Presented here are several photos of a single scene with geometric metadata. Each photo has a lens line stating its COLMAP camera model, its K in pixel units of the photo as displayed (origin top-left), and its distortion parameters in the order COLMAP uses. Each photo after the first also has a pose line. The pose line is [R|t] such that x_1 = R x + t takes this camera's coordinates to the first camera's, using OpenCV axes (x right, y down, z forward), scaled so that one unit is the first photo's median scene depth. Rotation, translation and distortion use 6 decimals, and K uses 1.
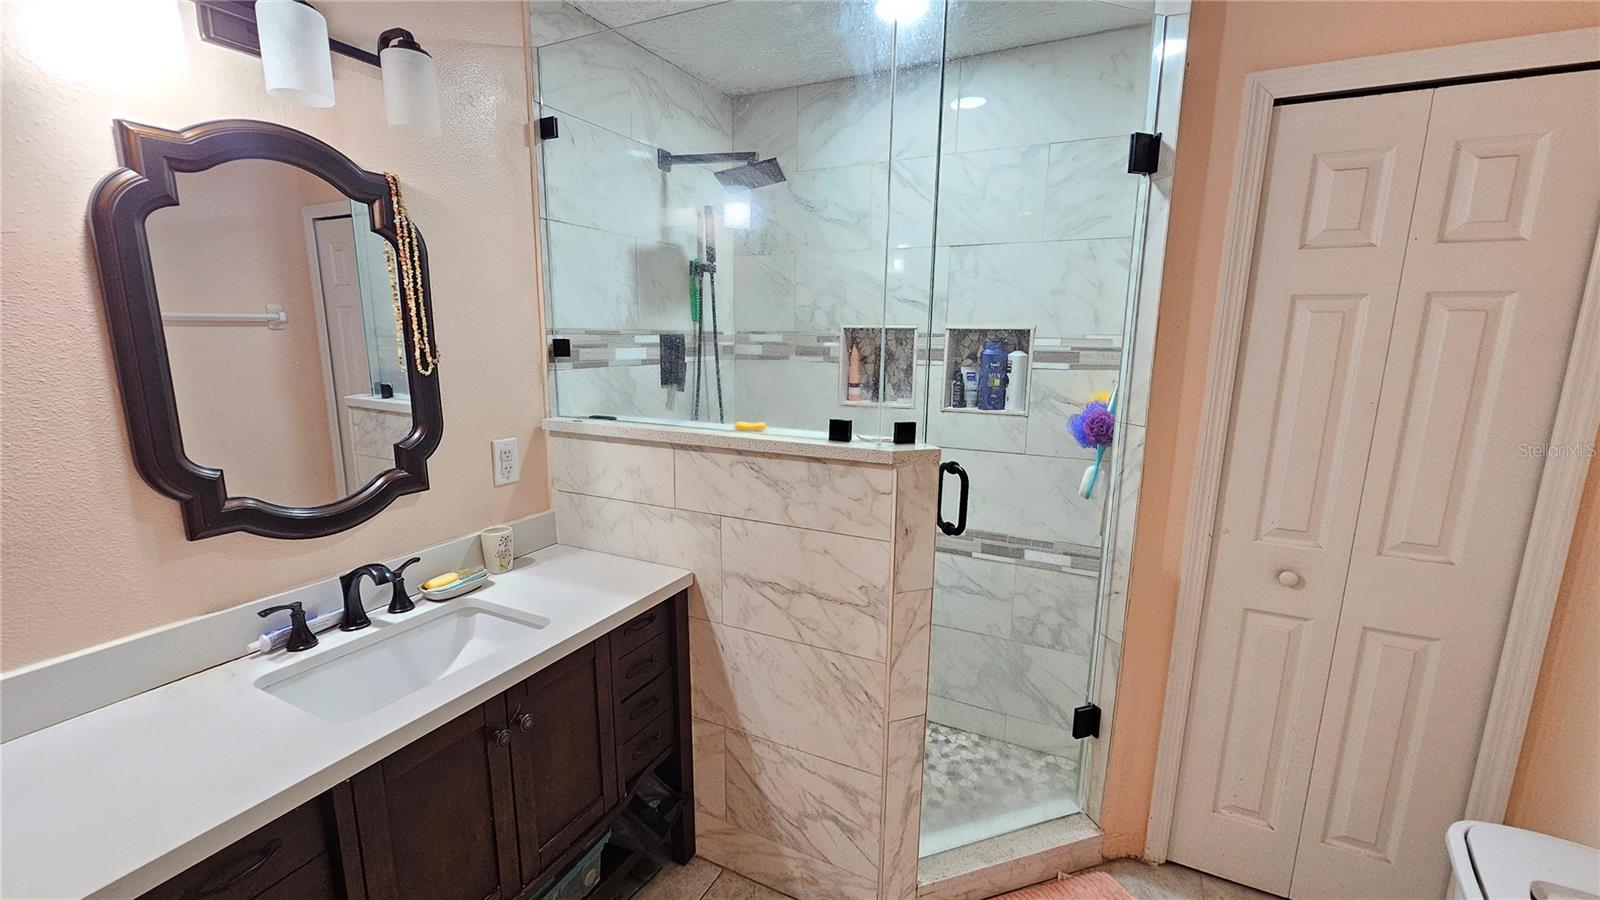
lens RADIAL K [[651.9, 0, 798.2], [0, 651.9, 455.5], [0, 0, 1]] dist [-0.007830, 0.002513]
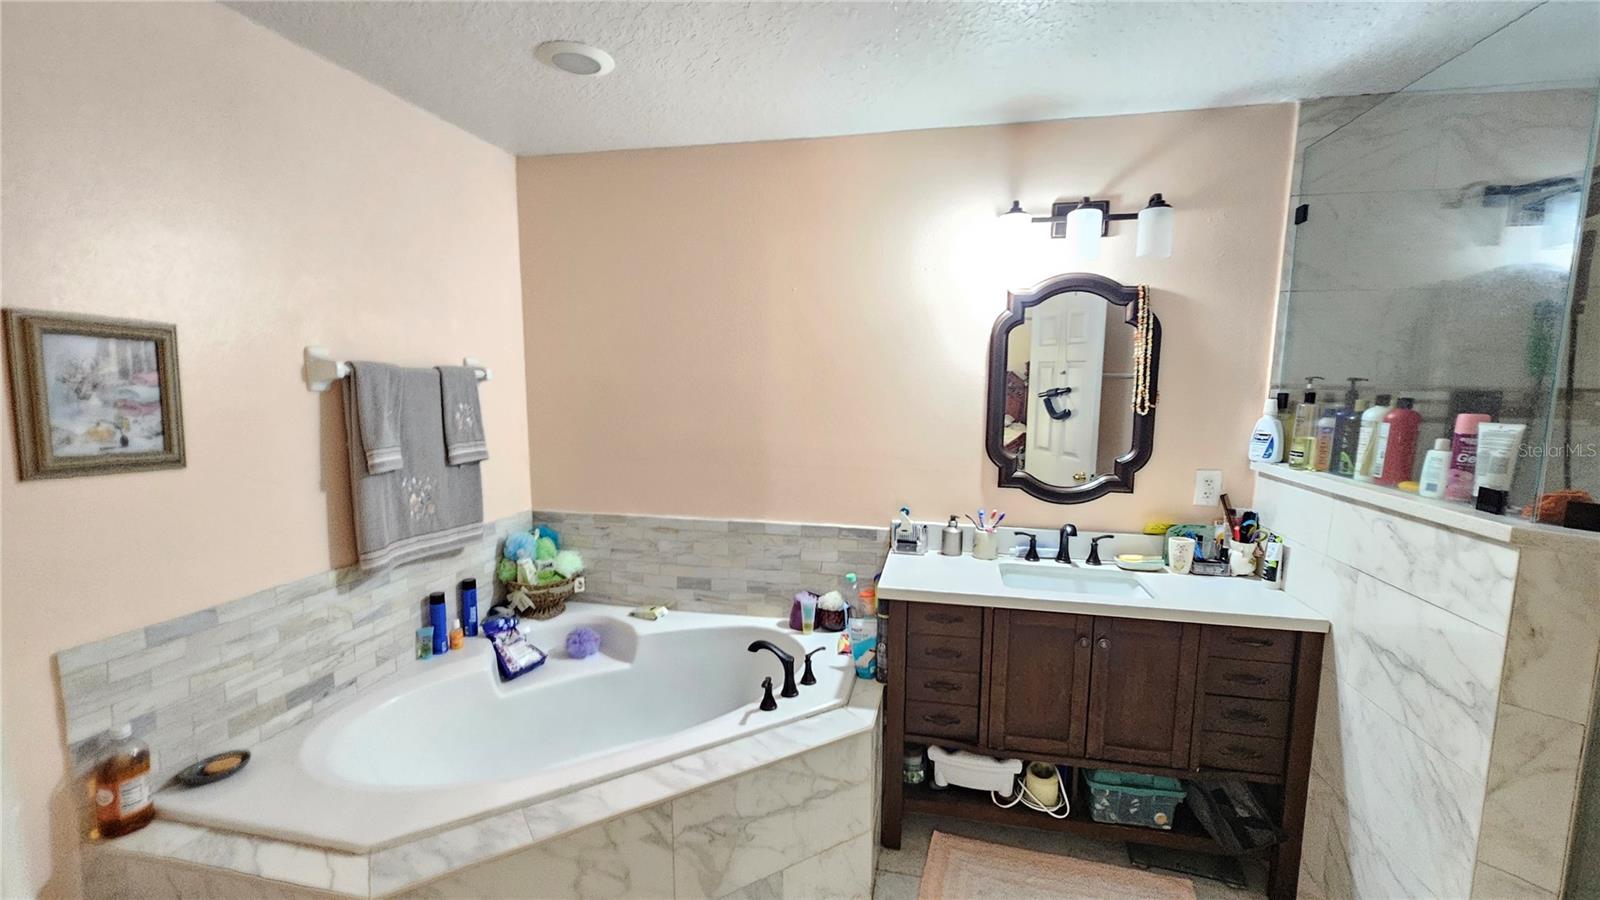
lens RADIAL K [[651.9, 0, 801.6], [0, 651.9, 451.9], [0, 0, 1]] dist [-0.007830, 0.002513]
pose [[0.247142, 0.100217, -0.963783, 0.662763], [-0.186000, 0.981047, 0.054317, 0.021548], [0.950960, 0.165839, 0.261098, -0.101212]]
